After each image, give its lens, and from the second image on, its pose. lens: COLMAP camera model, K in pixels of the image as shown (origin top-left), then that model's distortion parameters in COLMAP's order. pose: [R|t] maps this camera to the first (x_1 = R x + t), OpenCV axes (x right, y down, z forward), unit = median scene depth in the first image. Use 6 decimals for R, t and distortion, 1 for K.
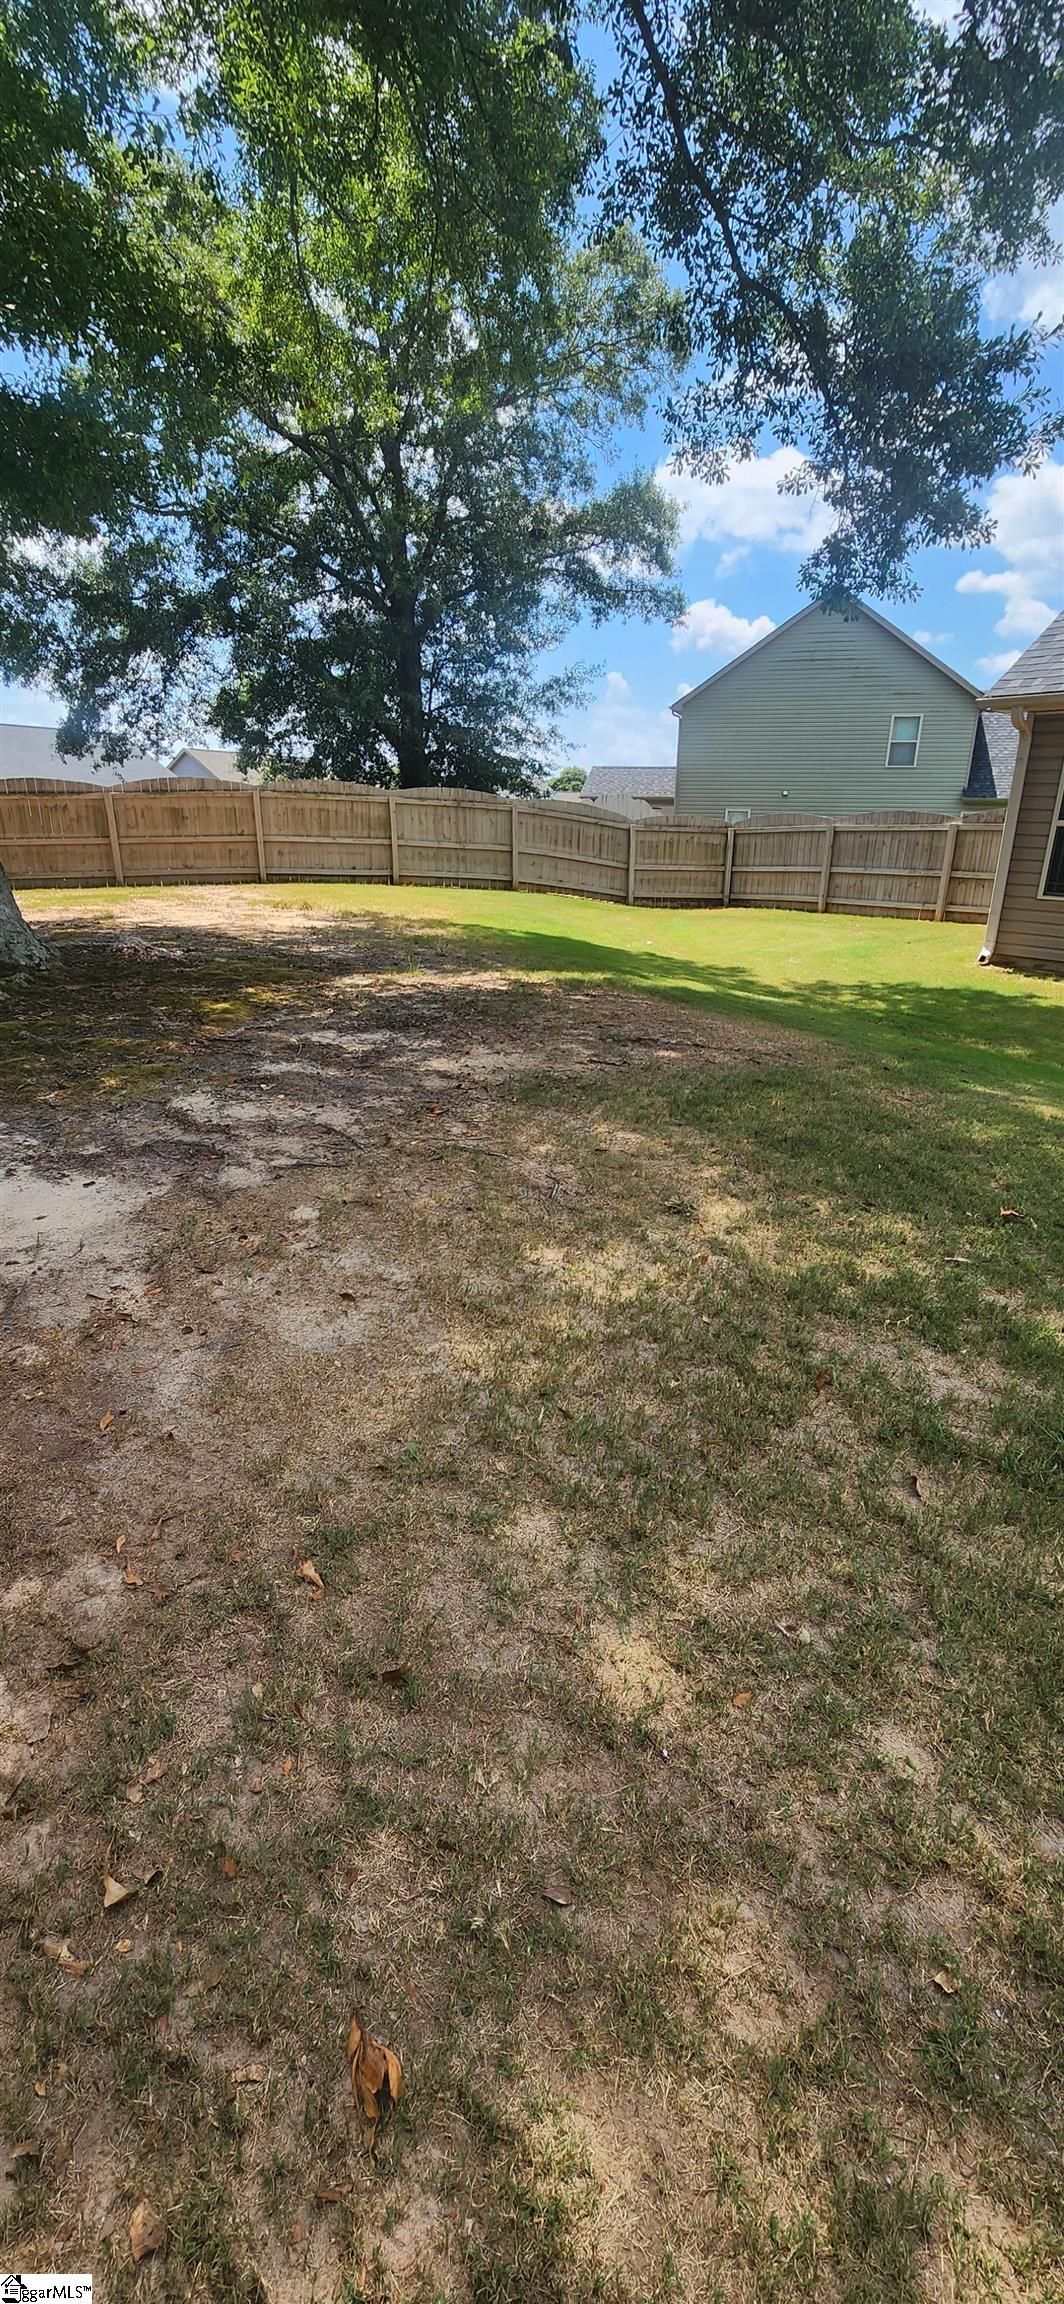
lens RADIAL K [[927.9, 0, 543.1], [0, 927.9, 1160.4], [0, 0, 1]] dist [0.001280, 0.000088]
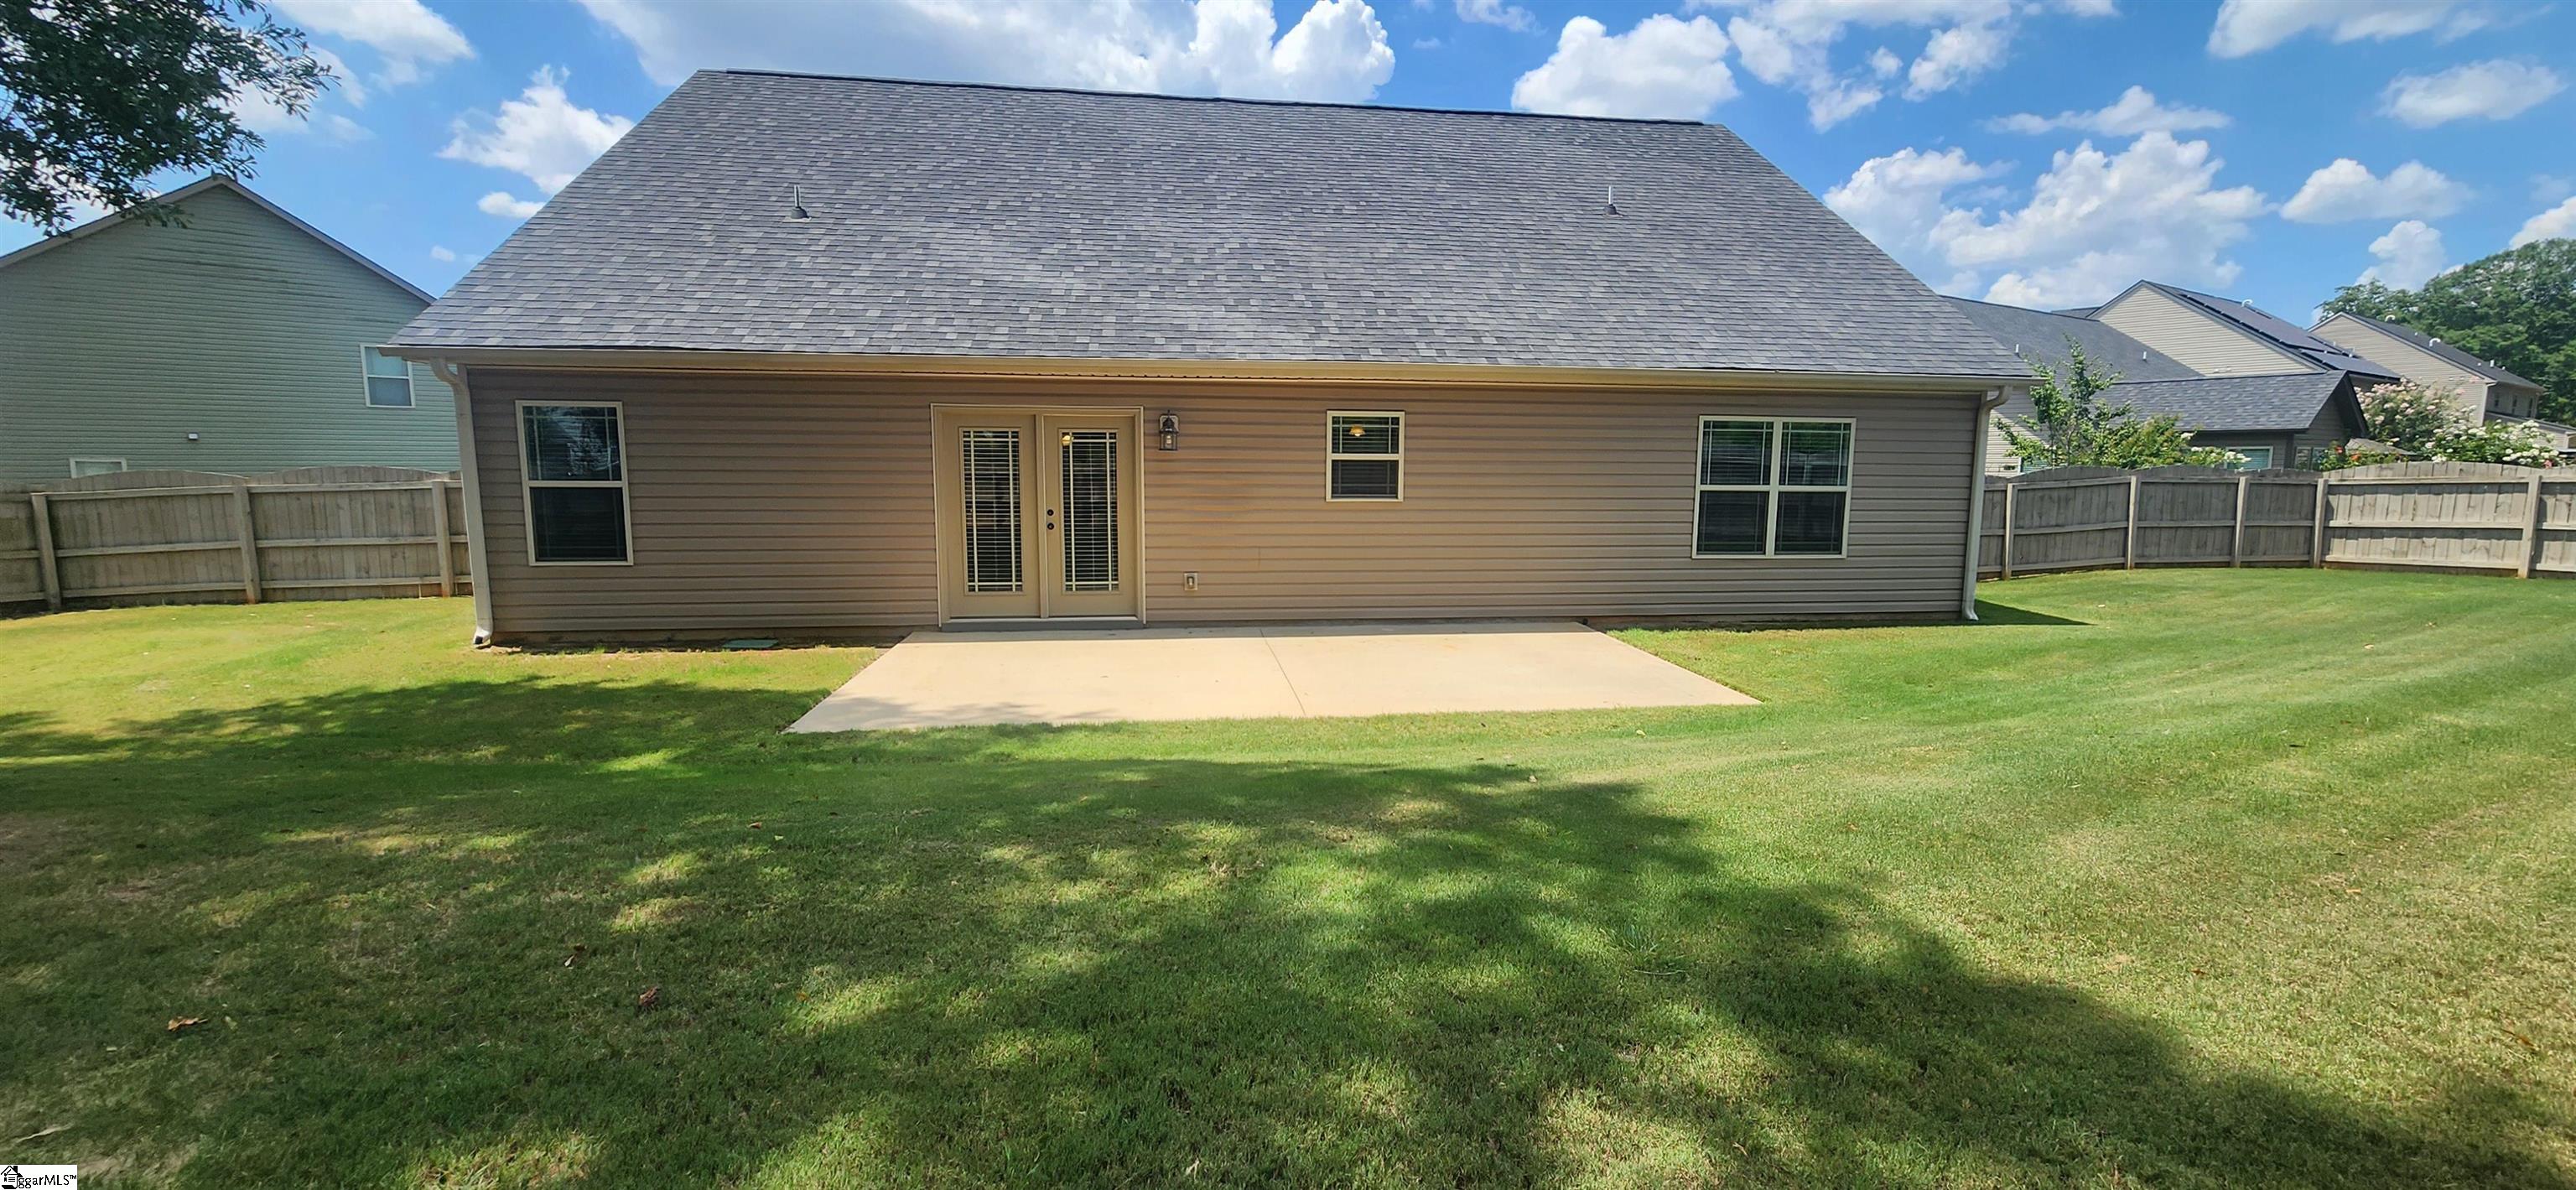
lens RADIAL K [[1037.5, 0, 1292.6], [0, 1037.5, 586.8], [0, 0, 1]] dist [0.001280, 0.000088]
pose [[0.533531, -0.112080, 0.838322, 0.092773], [0.300458, 0.951646, -0.063989, 0.012311], [-0.790614, 0.286021, 0.541408, -0.079739]]
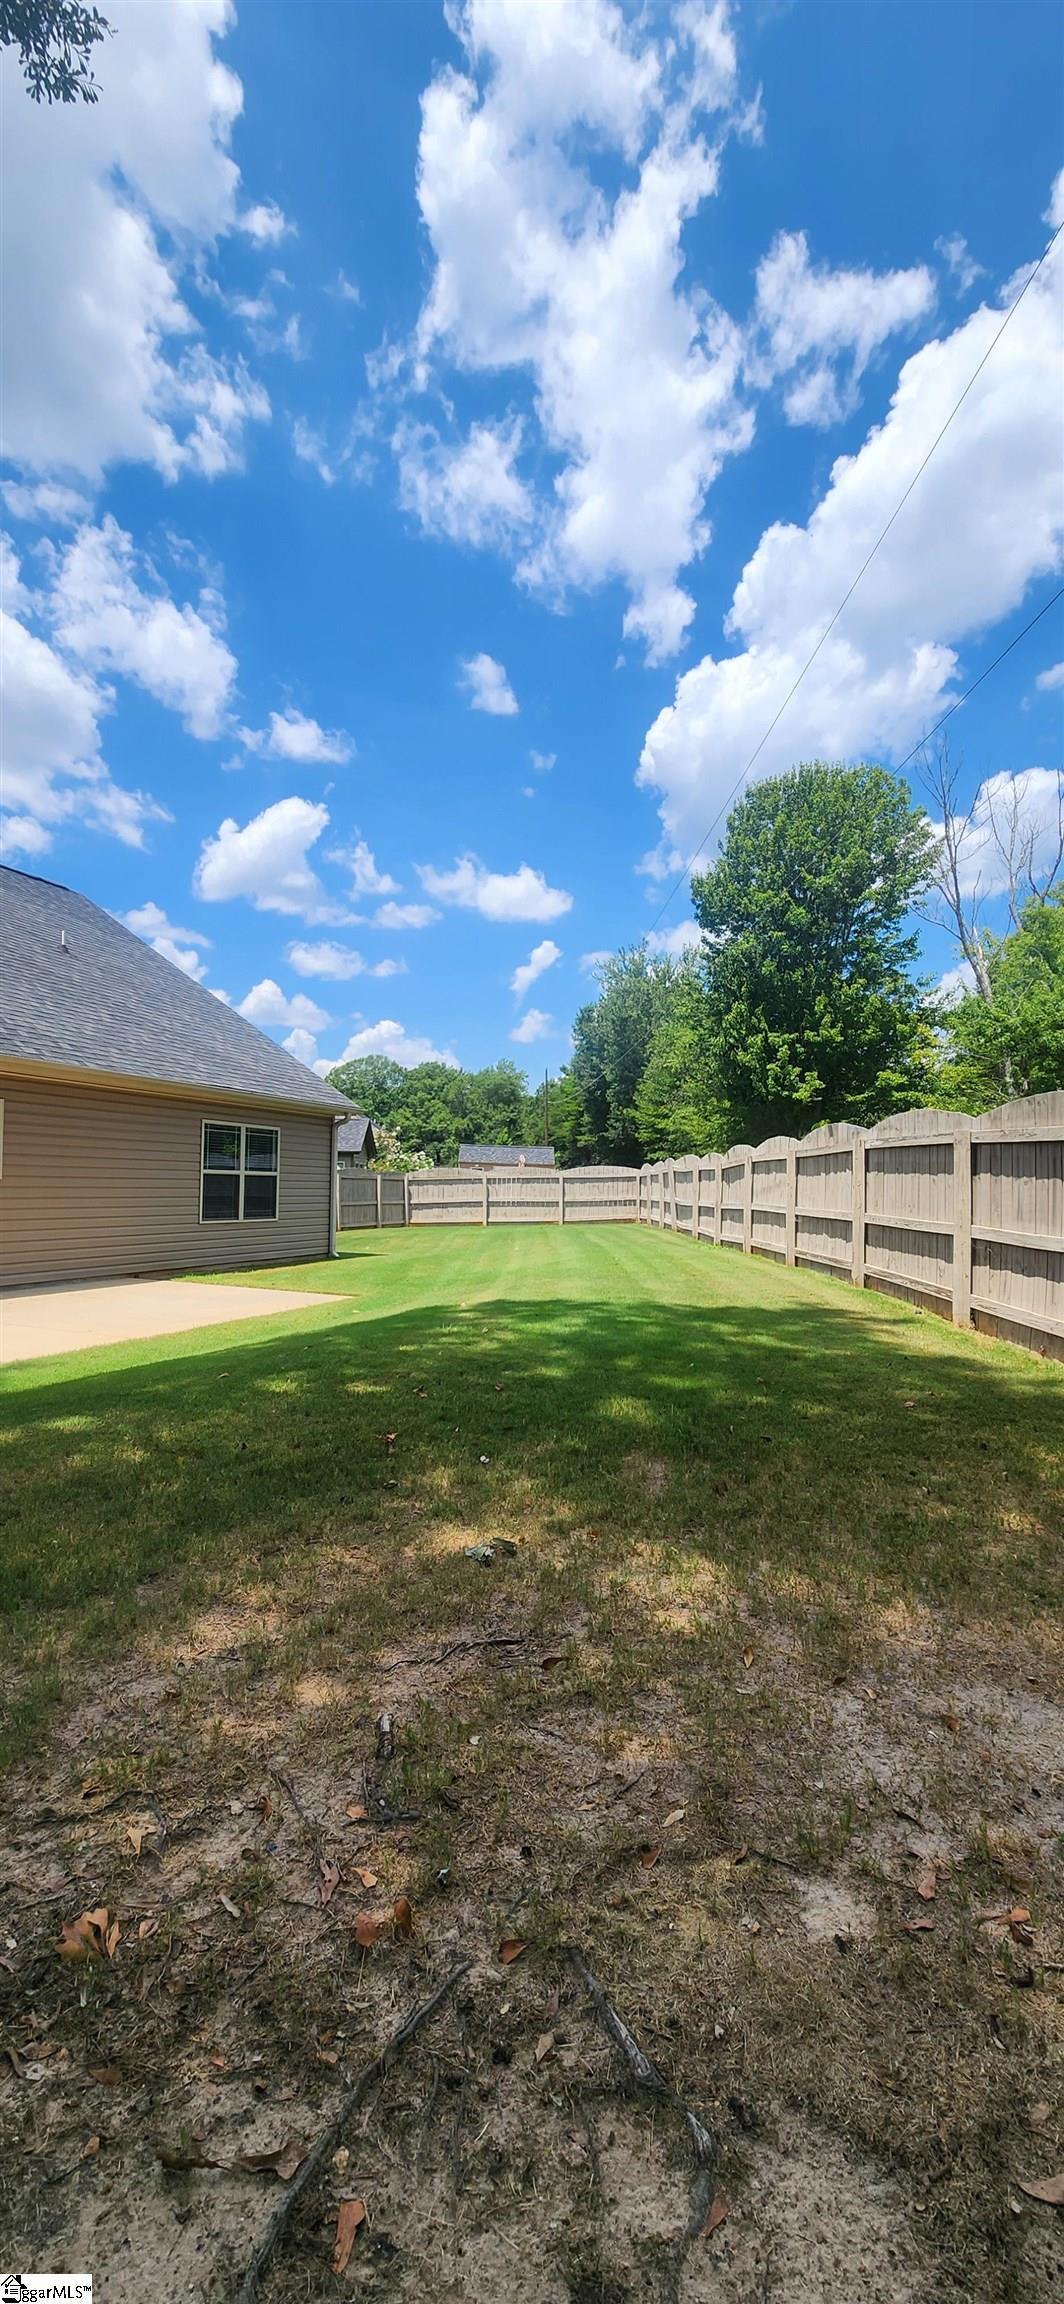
lens RADIAL K [[927.9, 0, 526.1], [0, 927.9, 1156.4], [0, 0, 1]] dist [0.001280, 0.000088]
pose [[-0.453052, 0.007685, 0.891451, -0.176057], [0.297021, 0.944131, 0.142813, -0.113805], [-0.840549, 0.329481, -0.430023, 0.364312]]
